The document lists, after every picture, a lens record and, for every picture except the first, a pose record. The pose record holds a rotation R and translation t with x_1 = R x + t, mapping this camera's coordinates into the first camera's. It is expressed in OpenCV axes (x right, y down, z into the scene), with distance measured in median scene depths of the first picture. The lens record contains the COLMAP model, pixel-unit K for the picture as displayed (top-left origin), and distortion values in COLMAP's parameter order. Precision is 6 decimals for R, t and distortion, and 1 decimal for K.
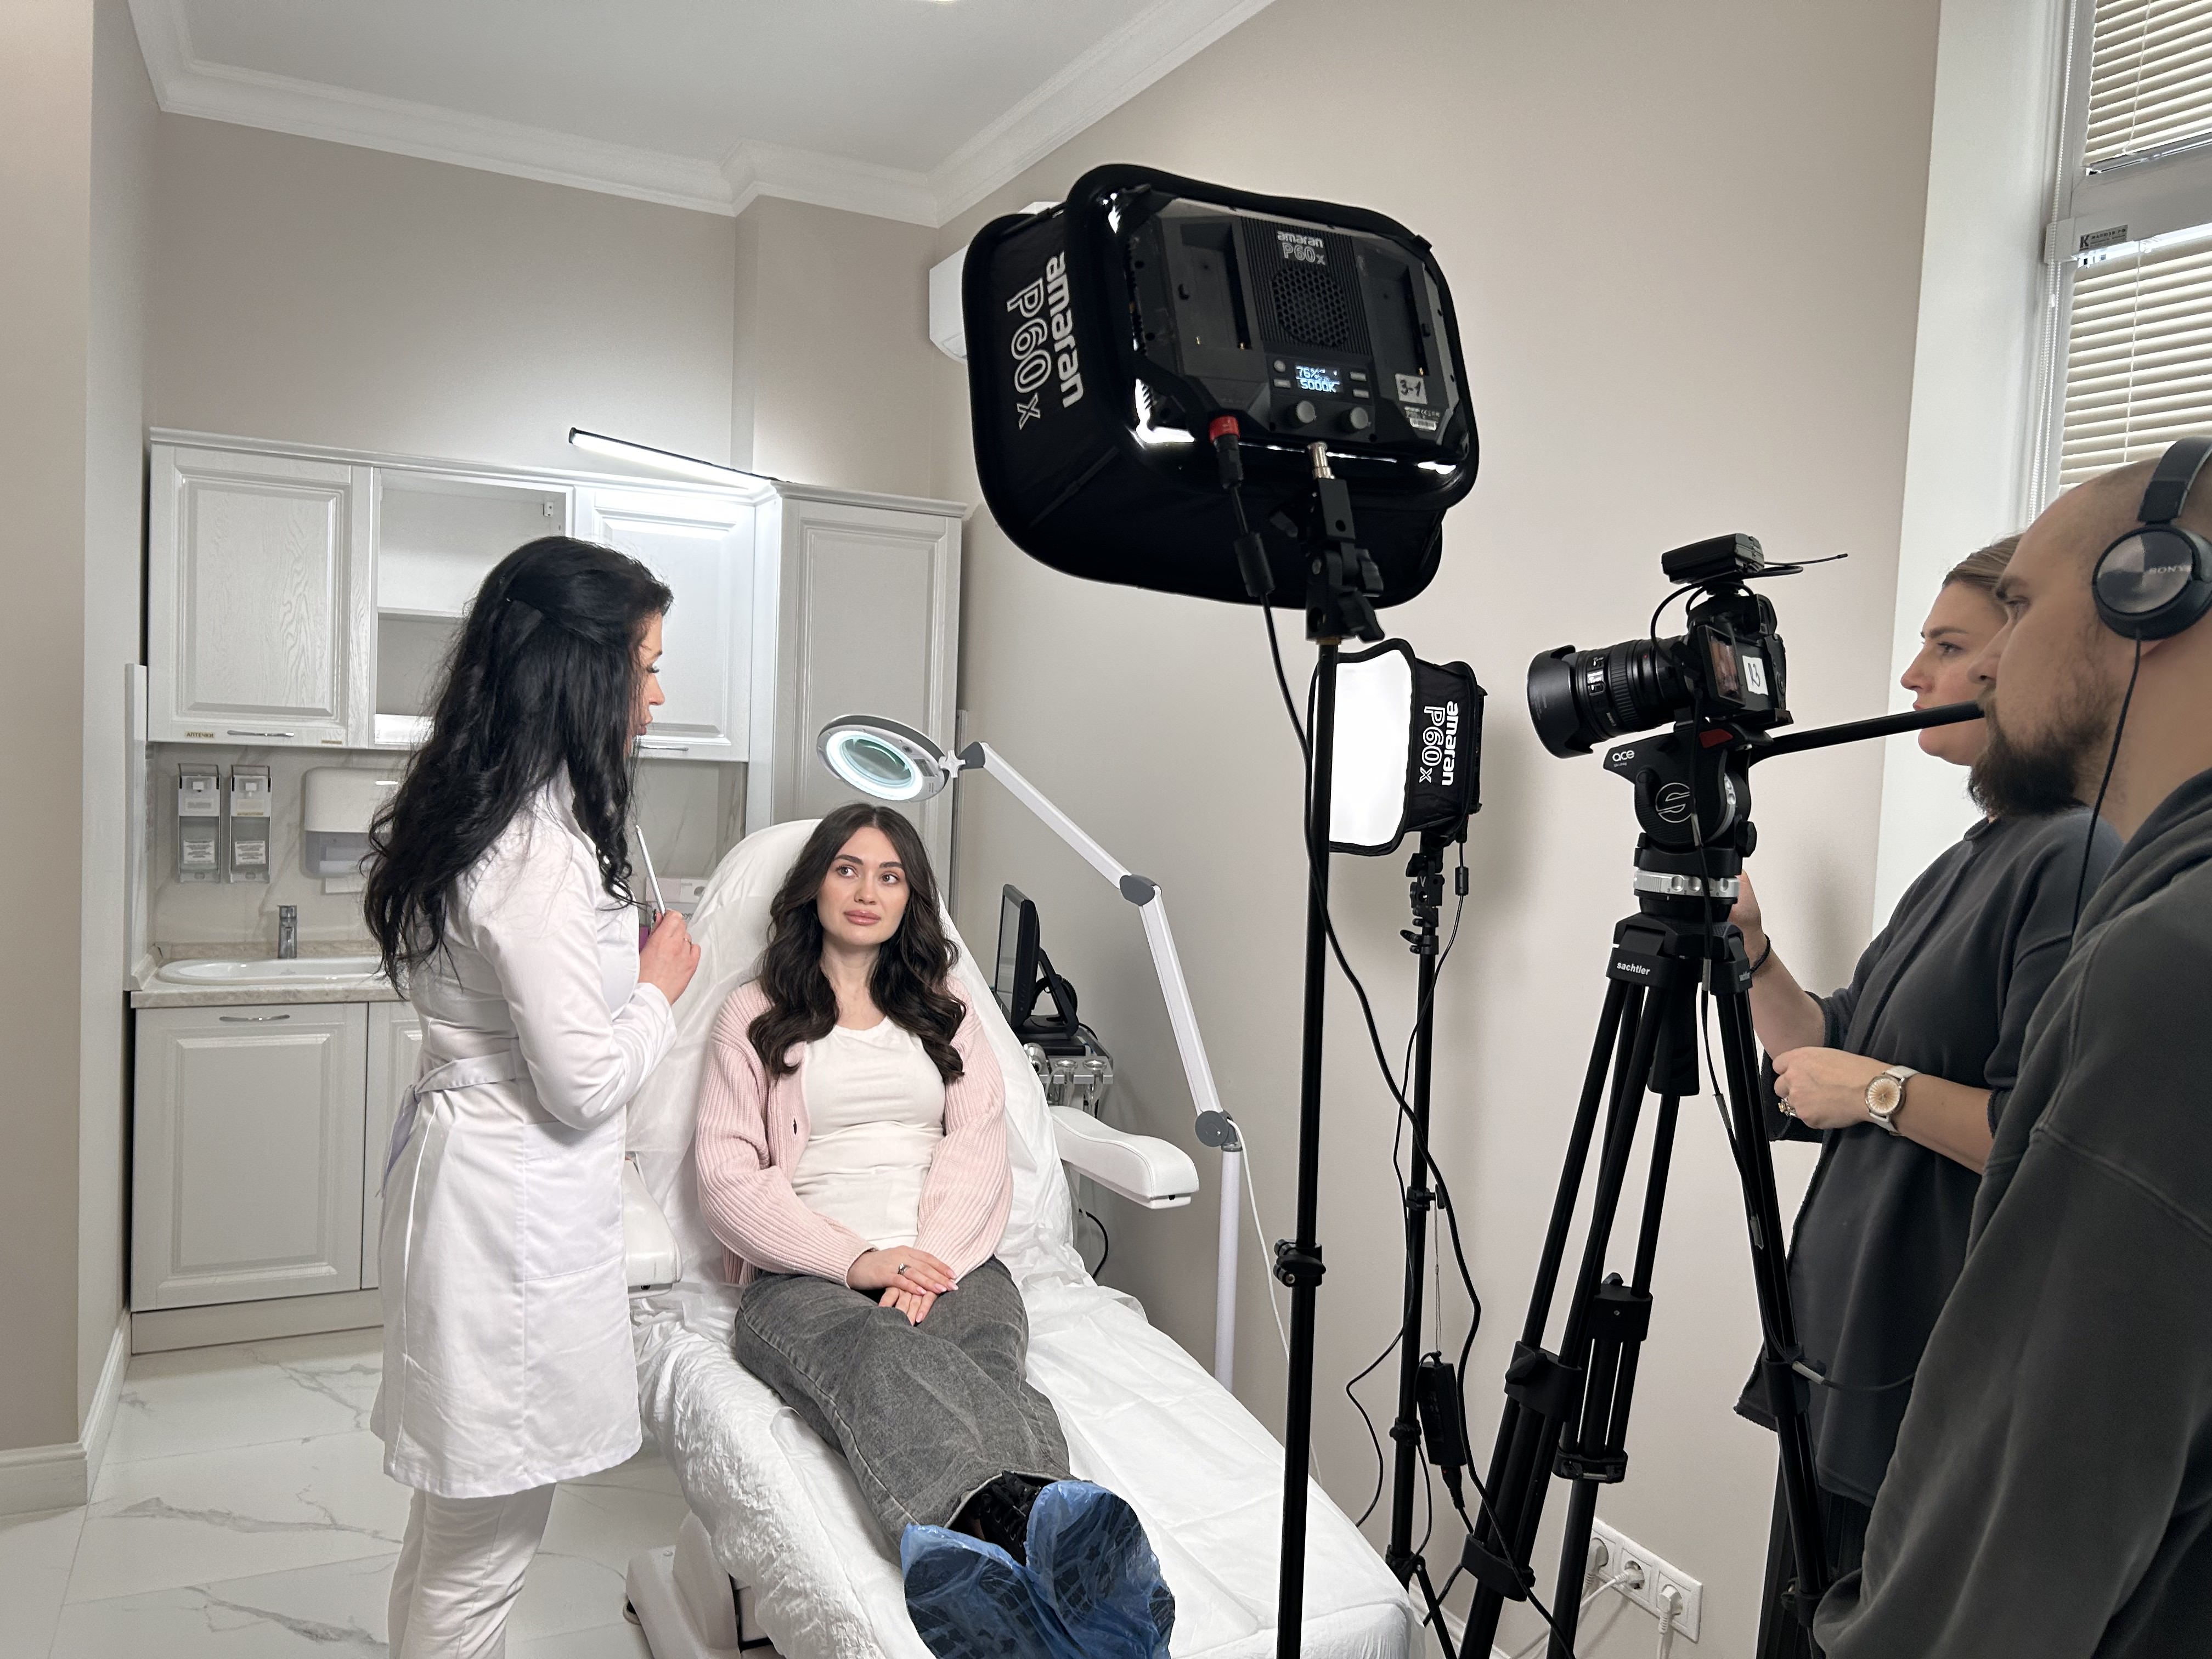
lens RADIAL K [[1683.5, 0, 1106.0], [0, 1683.5, 829.5], [0, 0, 1]] dist [-0.006723, -0.011126]
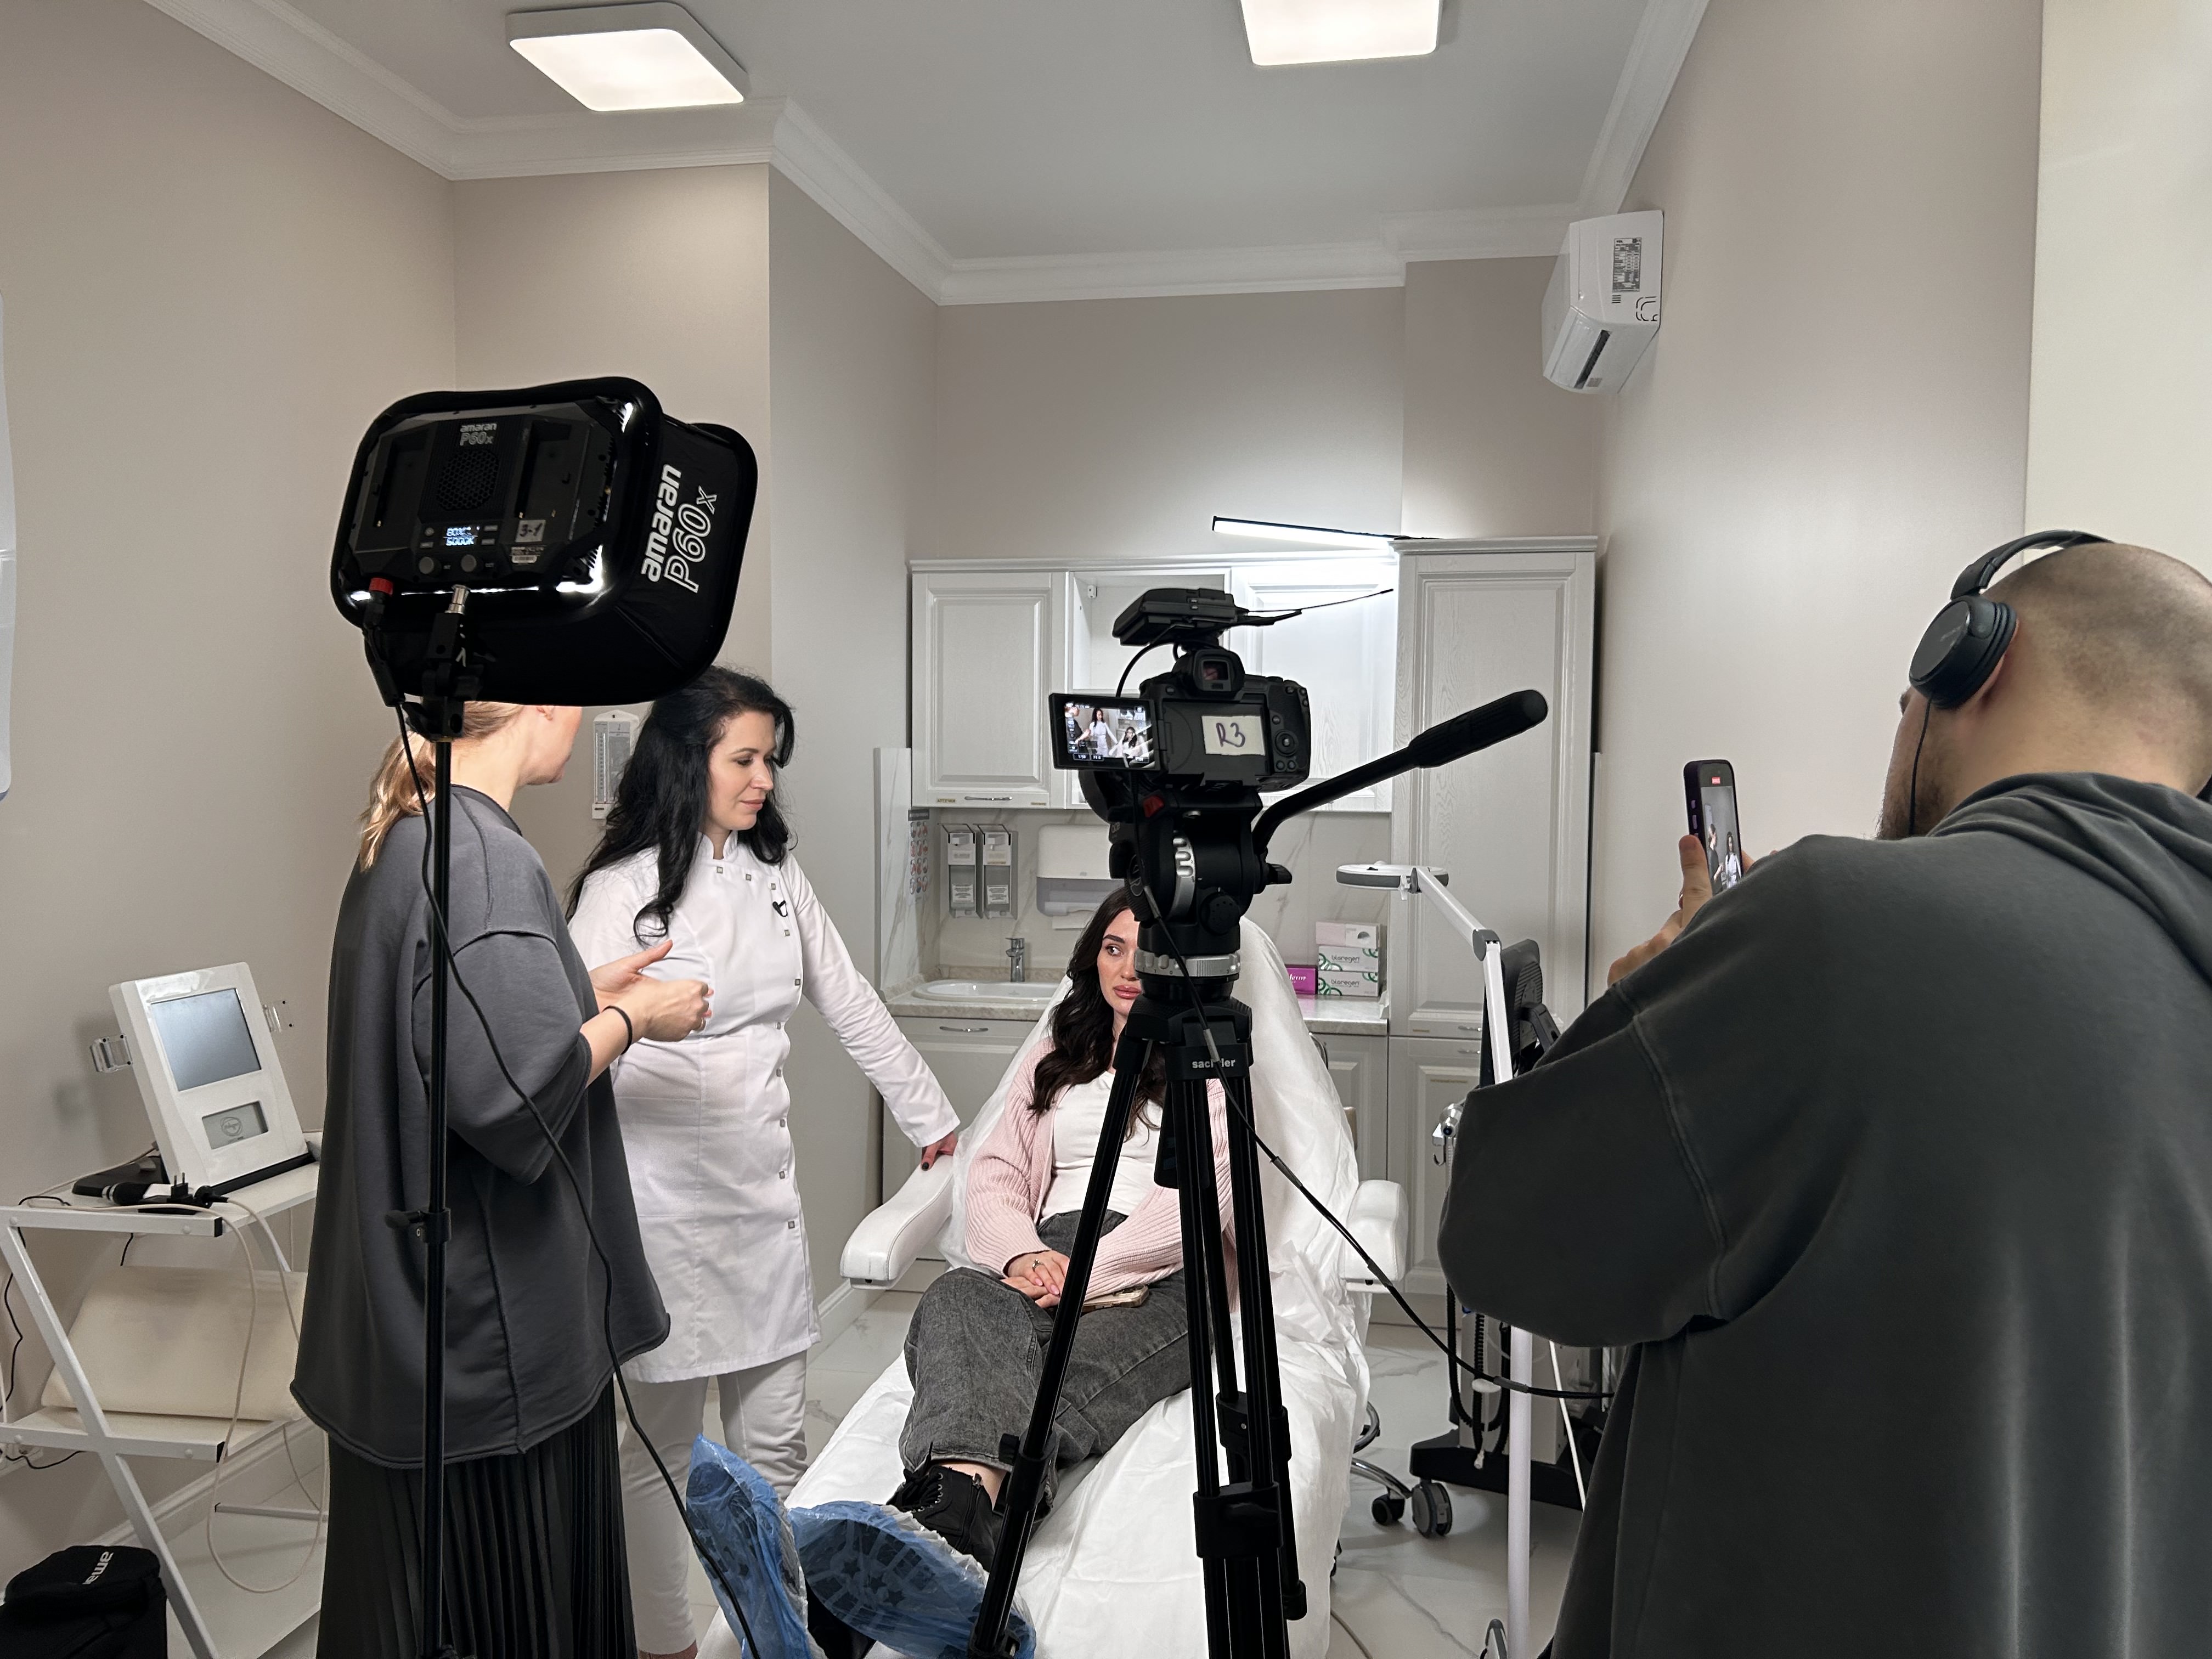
lens RADIAL K [[1719.1, 0, 1108.3], [0, 1719.1, 813.5], [0, 0, 1]] dist [0.128976, -0.356783]
pose [[0.780311, -0.020059, -0.625070, 0.350347], [-0.001910, 0.999404, -0.034456, -0.002159], [0.625389, 0.028080, 0.779808, 0.070461]]
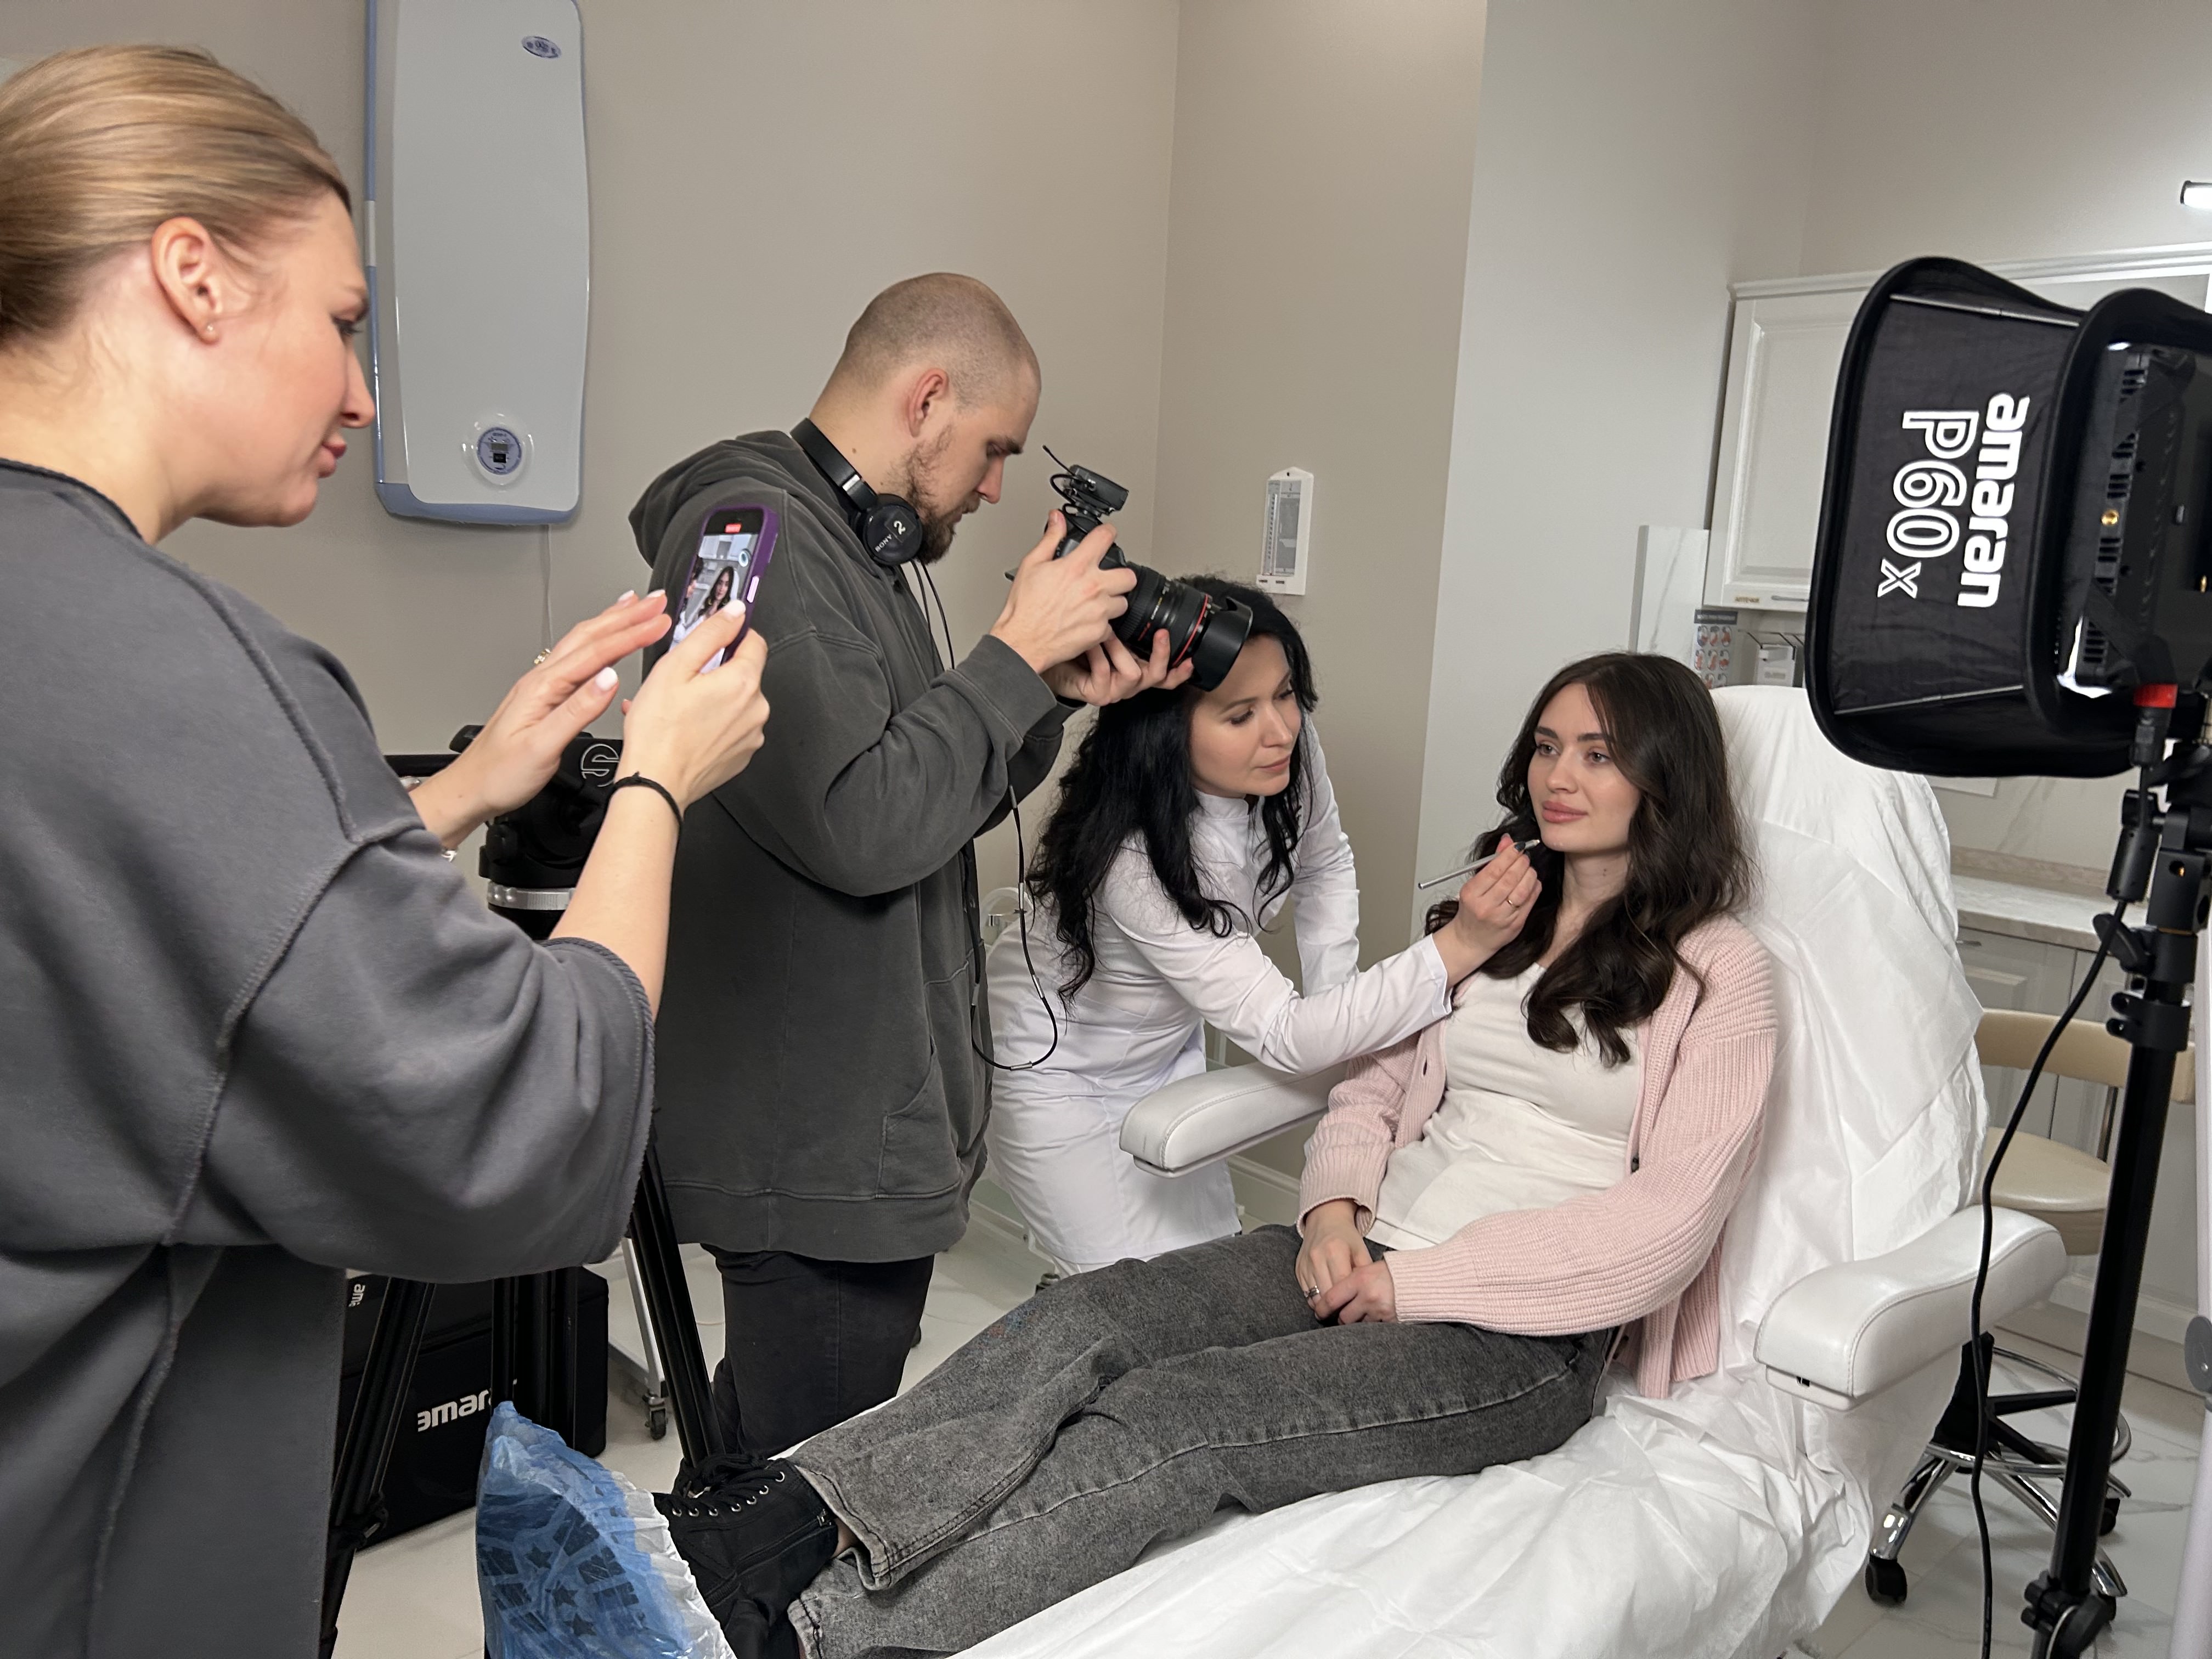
lens RADIAL K [[1683.5, 0, 1106.0], [0, 1683.5, 829.5], [0, 0, 1]] dist [-0.006723, -0.011126]
pose [[0.227370, 0.125207, -0.965726, 0.317768], [-0.083169, 0.990573, 0.108847, -0.000234], [0.970250, 0.055570, 0.235640, 0.412239]]
